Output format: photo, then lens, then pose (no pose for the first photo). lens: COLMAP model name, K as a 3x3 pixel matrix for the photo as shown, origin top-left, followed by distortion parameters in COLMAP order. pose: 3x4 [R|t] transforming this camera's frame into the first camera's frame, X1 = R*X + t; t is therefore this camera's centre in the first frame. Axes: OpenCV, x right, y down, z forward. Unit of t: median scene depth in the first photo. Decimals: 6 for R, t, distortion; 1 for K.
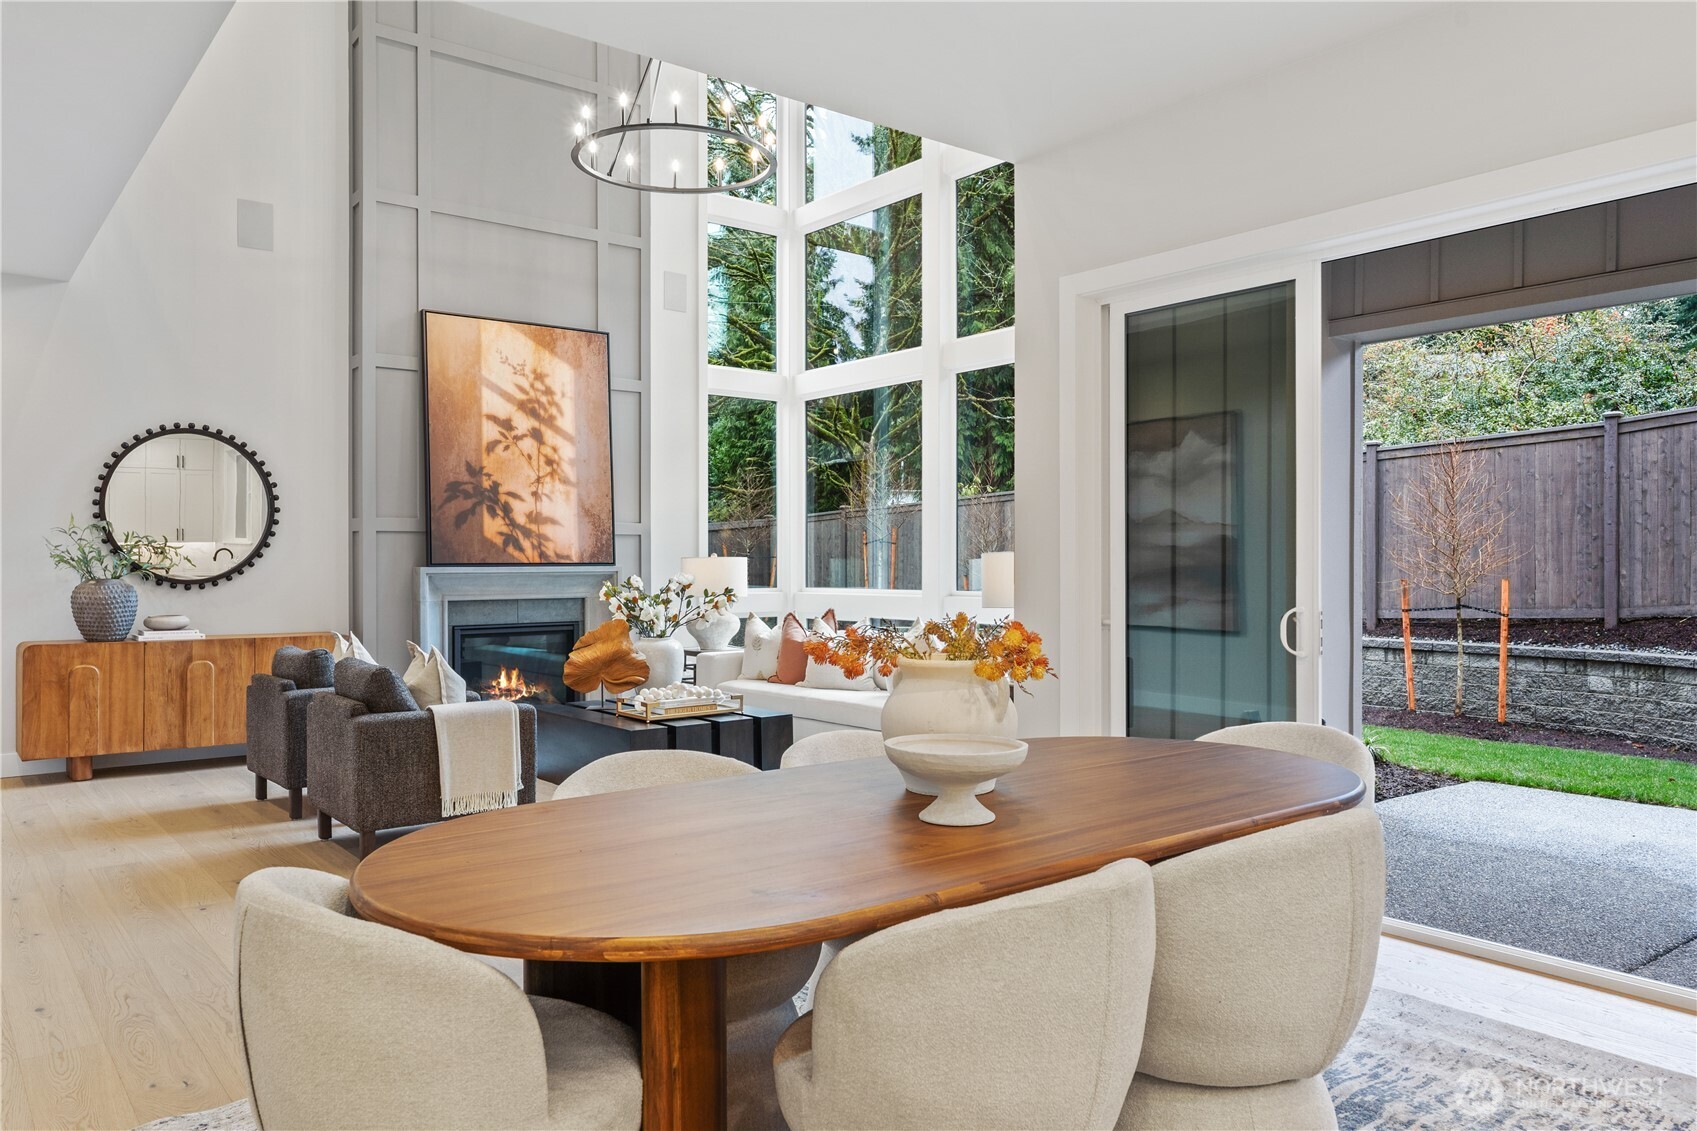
lens RADIAL K [[1198.7, 0, 853.8], [0, 1198.7, 564.9], [0, 0, 1]] dist [0.005034, -0.001621]
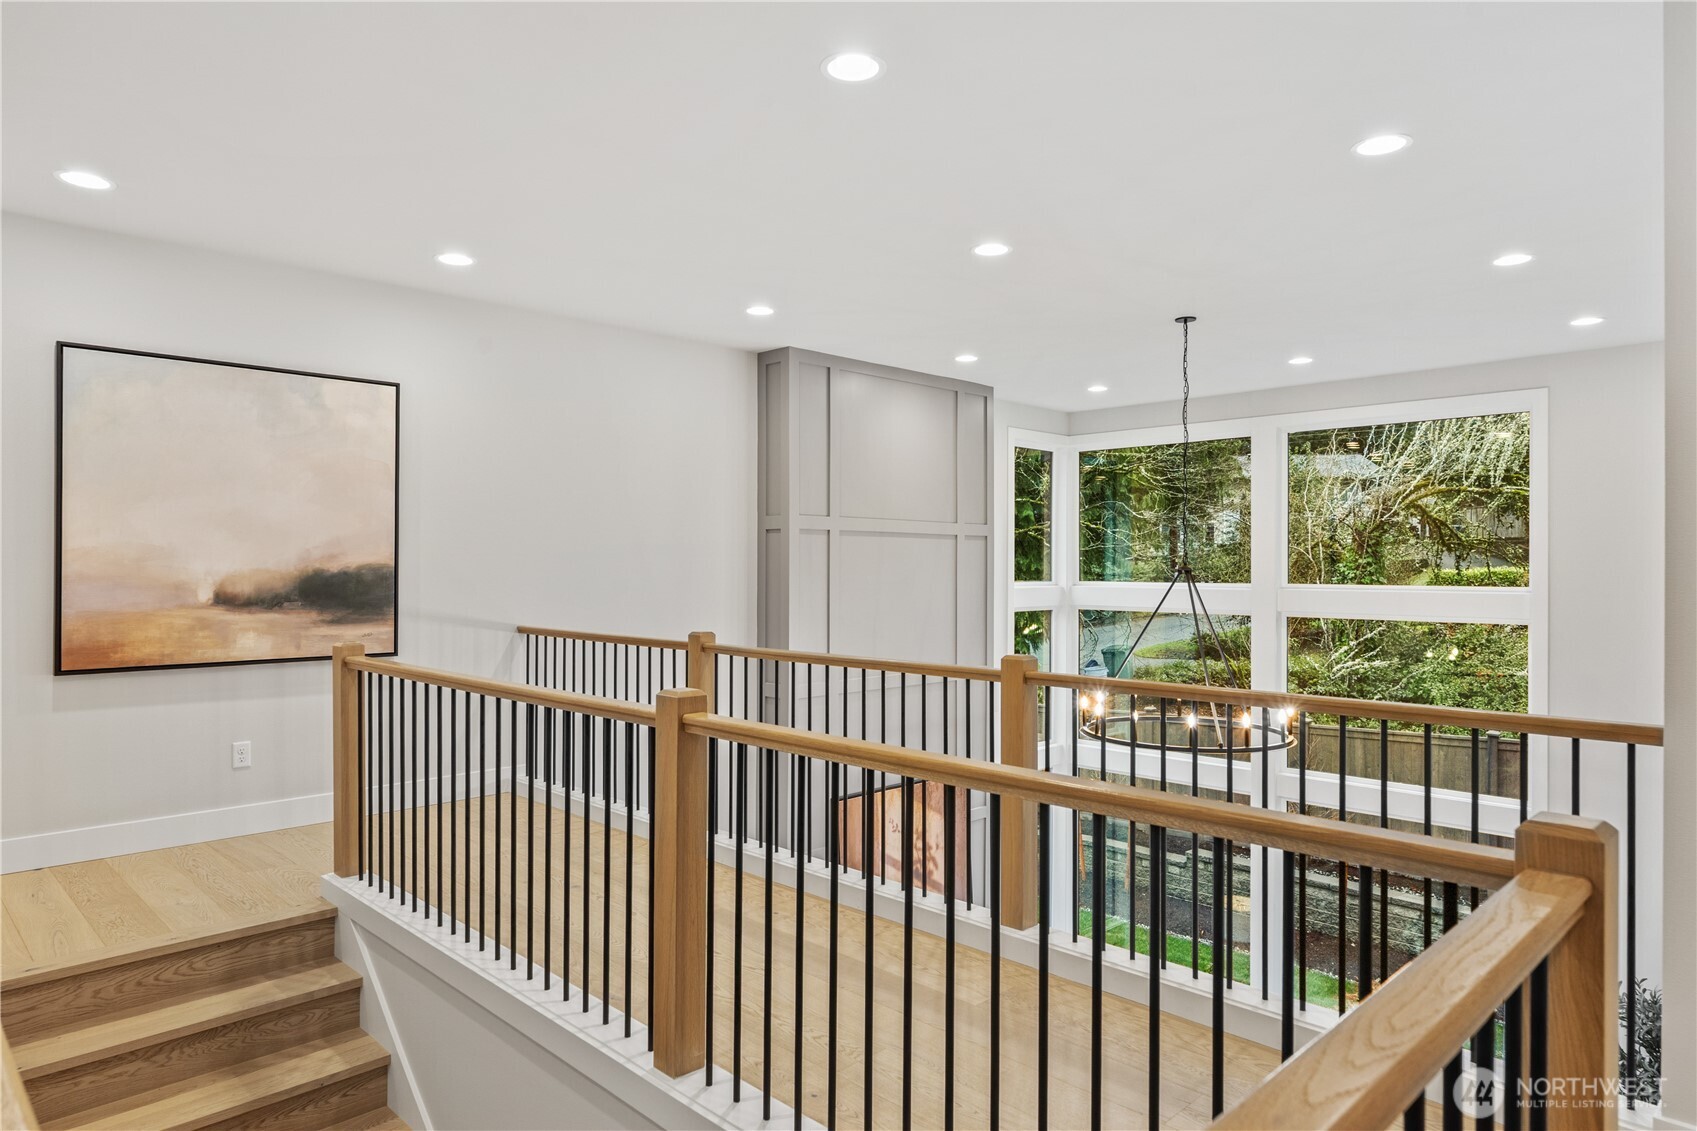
lens RADIAL K [[1020.5, 0, 848.5], [0, 1020.5, 566.8], [0, 0, 1]] dist [-0.003147, -0.000411]
pose [[0.993905, 0.005025, 0.110122, -0.430616], [-0.004795, 0.999986, -0.002350, -0.390972], [-0.110133, 0.001808, 0.993915, 0.169474]]
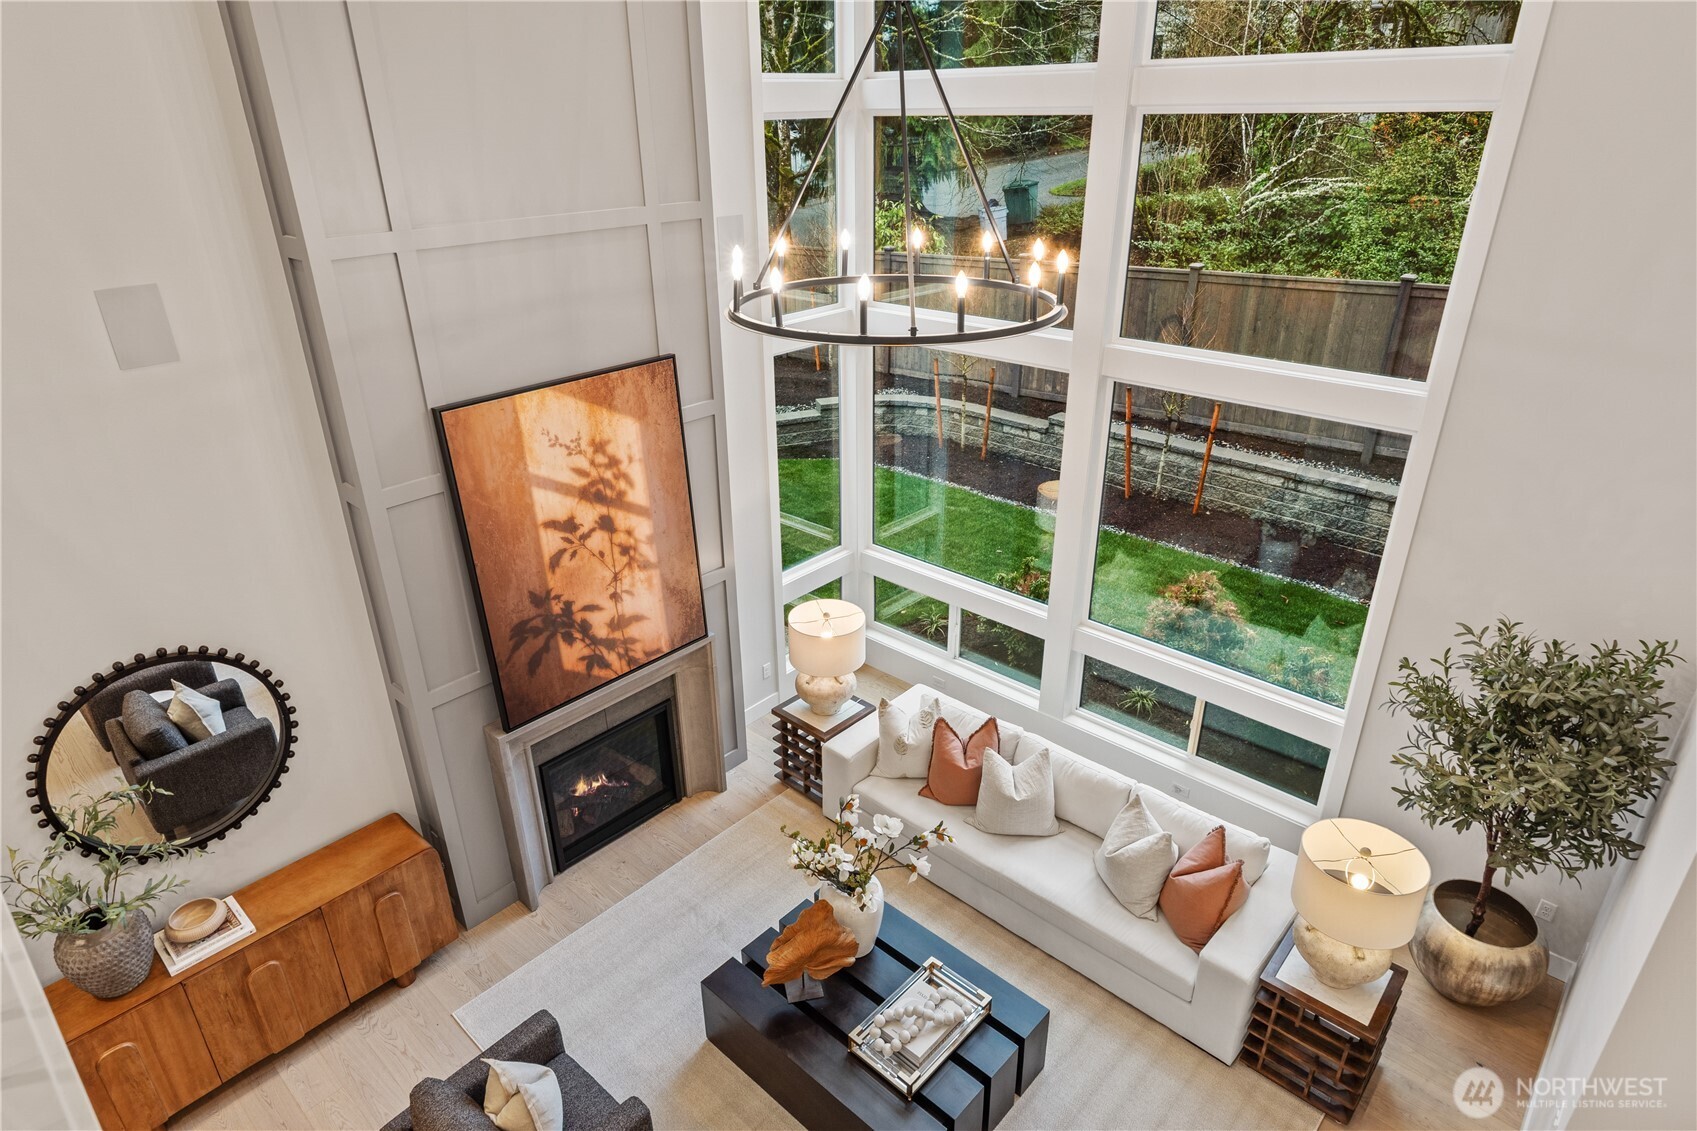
lens RADIAL K [[965.9, 0, 824.9], [0, 965.9, 567.6], [0, 0, 1]] dist [0.001249, -0.000336]
pose [[0.989862, -0.074548, 0.120896, -0.209680], [0.015451, 0.902651, 0.430095, -0.354713], [-0.141189, -0.423867, 0.894652, 0.434626]]
